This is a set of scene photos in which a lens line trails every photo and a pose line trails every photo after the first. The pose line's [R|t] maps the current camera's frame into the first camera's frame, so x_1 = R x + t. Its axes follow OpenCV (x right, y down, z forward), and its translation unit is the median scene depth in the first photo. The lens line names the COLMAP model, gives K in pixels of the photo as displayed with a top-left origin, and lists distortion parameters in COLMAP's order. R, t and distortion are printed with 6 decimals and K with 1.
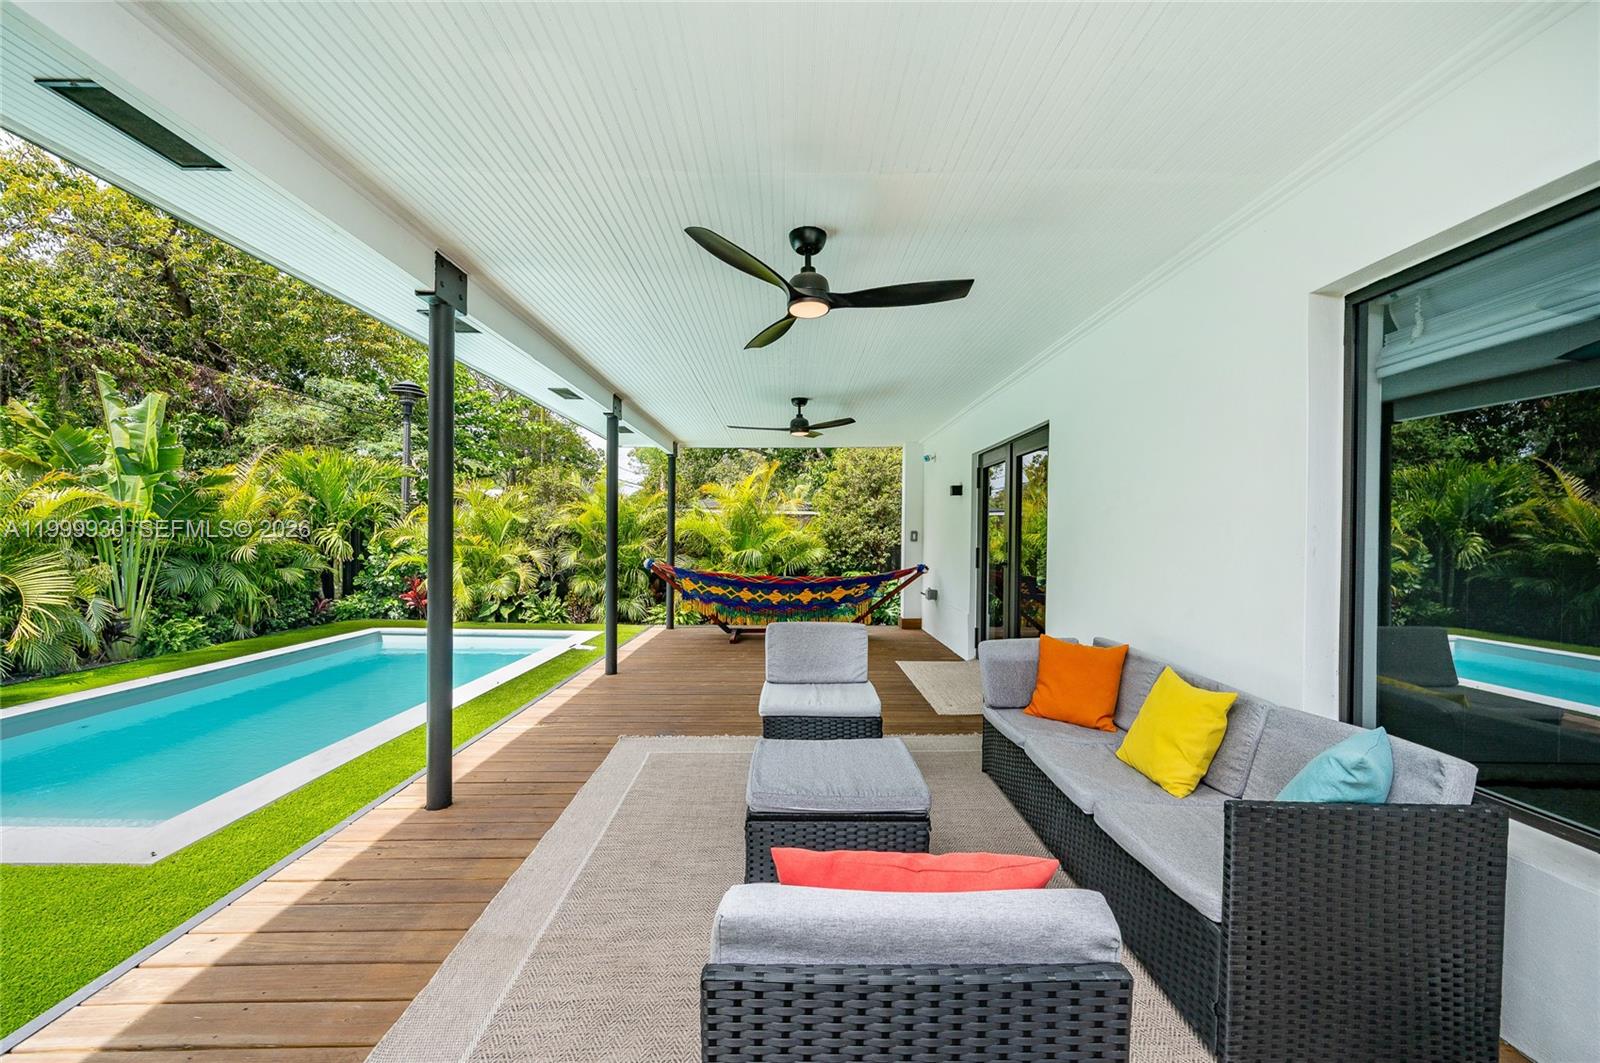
lens RADIAL K [[634.4, 0, 798.3], [0, 634.4, 539.1], [0, 0, 1]] dist [-0.000034, 0.000198]
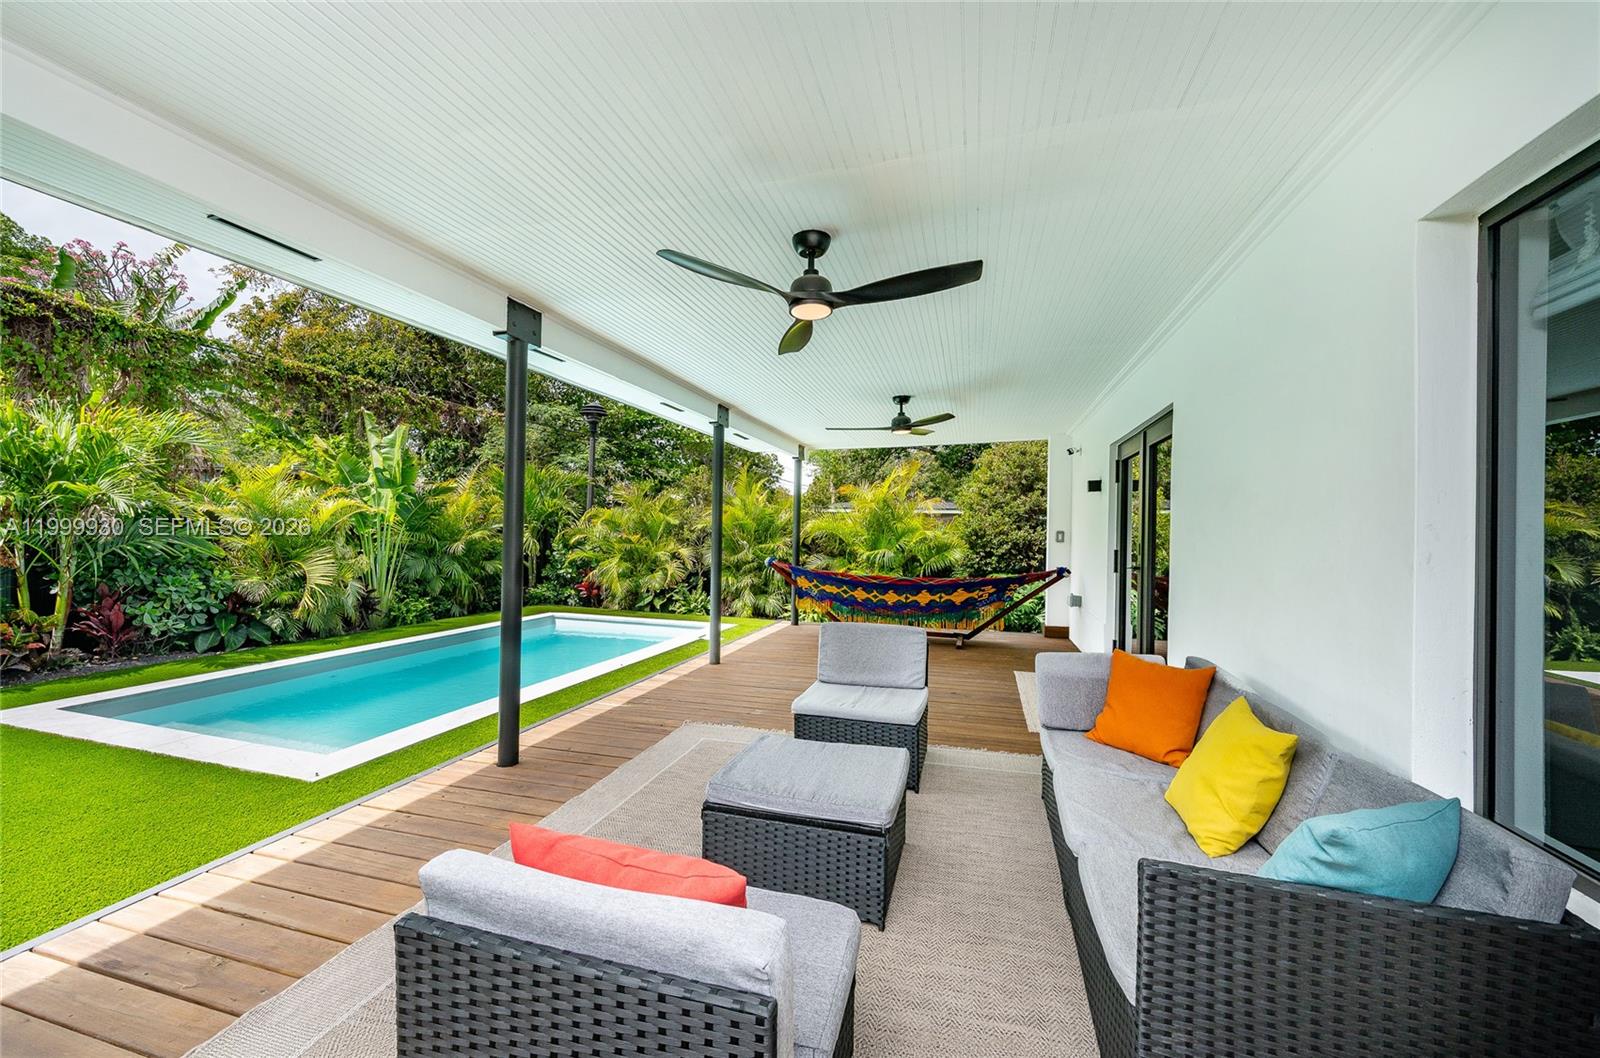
lens RADIAL K [[624.7, 0, 767.6], [0, 624.7, 526.6], [0, 0, 1]] dist [-0.000395, 0.000241]
pose [[0.950235, -0.001959, -0.311527, 0.108124], [-0.004154, 0.999812, -0.018957, -0.000132], [0.311505, 0.019308, 0.950048, 0.016588]]
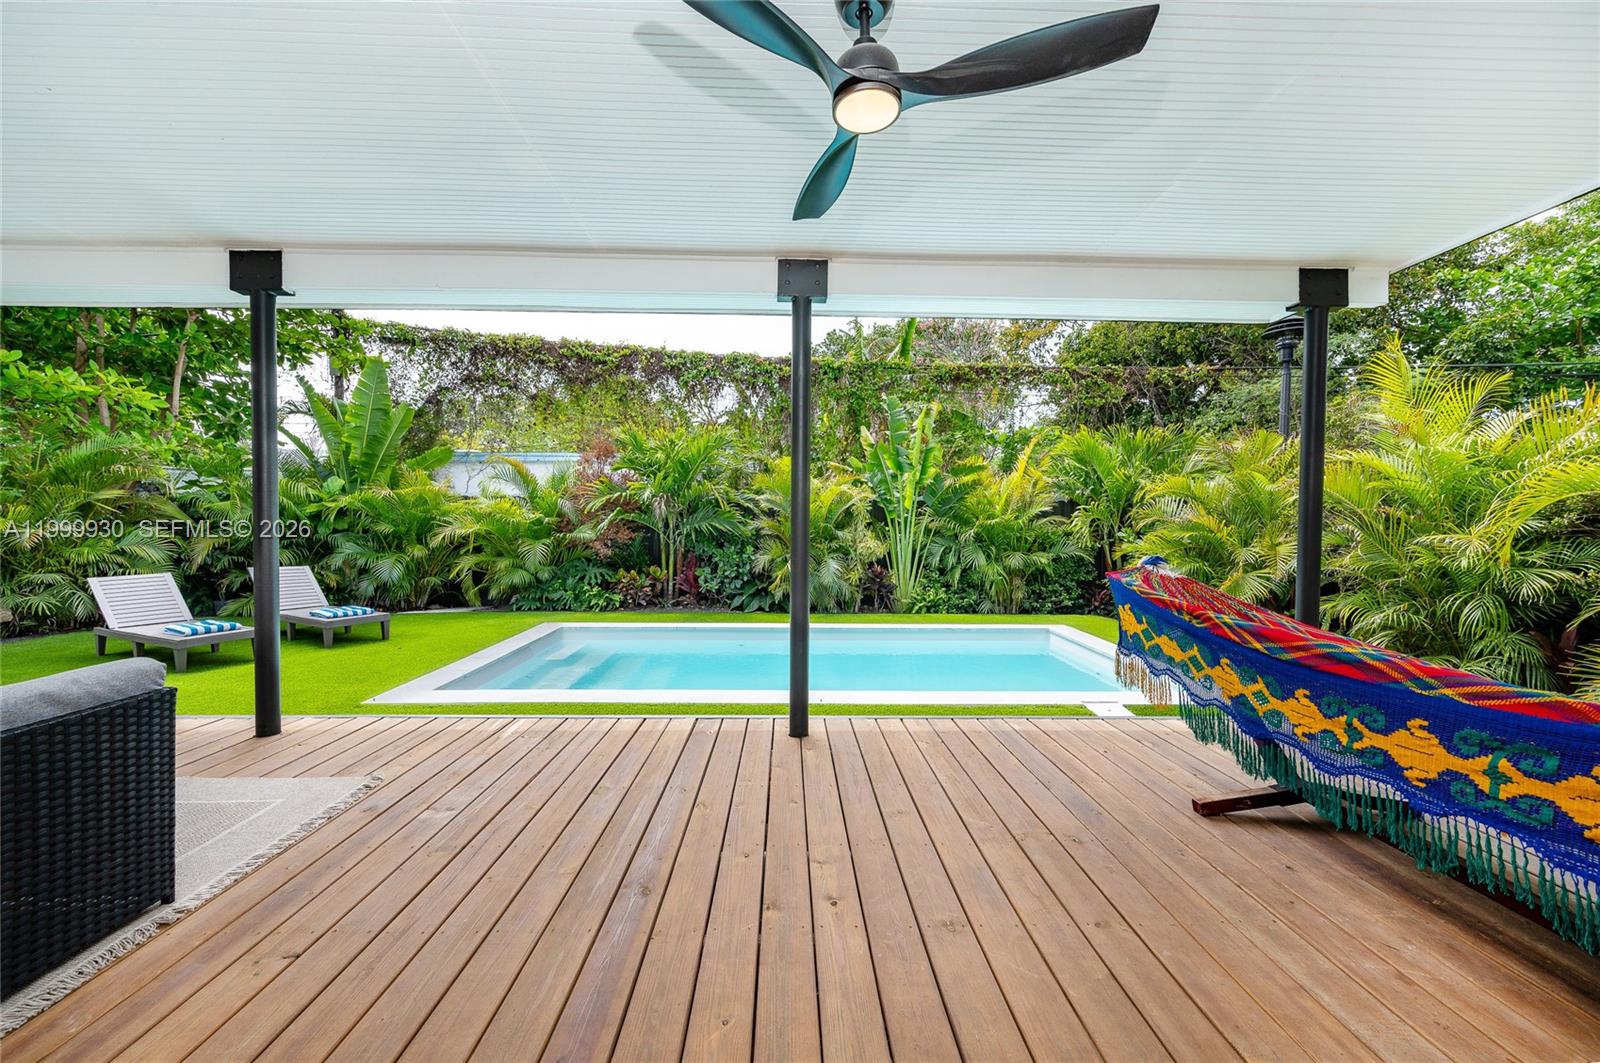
lens RADIAL K [[634.4, 0, 798.3], [0, 634.4, 539.1], [0, 0, 1]] dist [-0.000034, 0.000198]
pose [[0.005560, 0.018830, -0.999807, 0.253409], [-0.013639, 0.999731, 0.018753, 0.015655], [0.999892, 0.013532, 0.005816, 0.874574]]
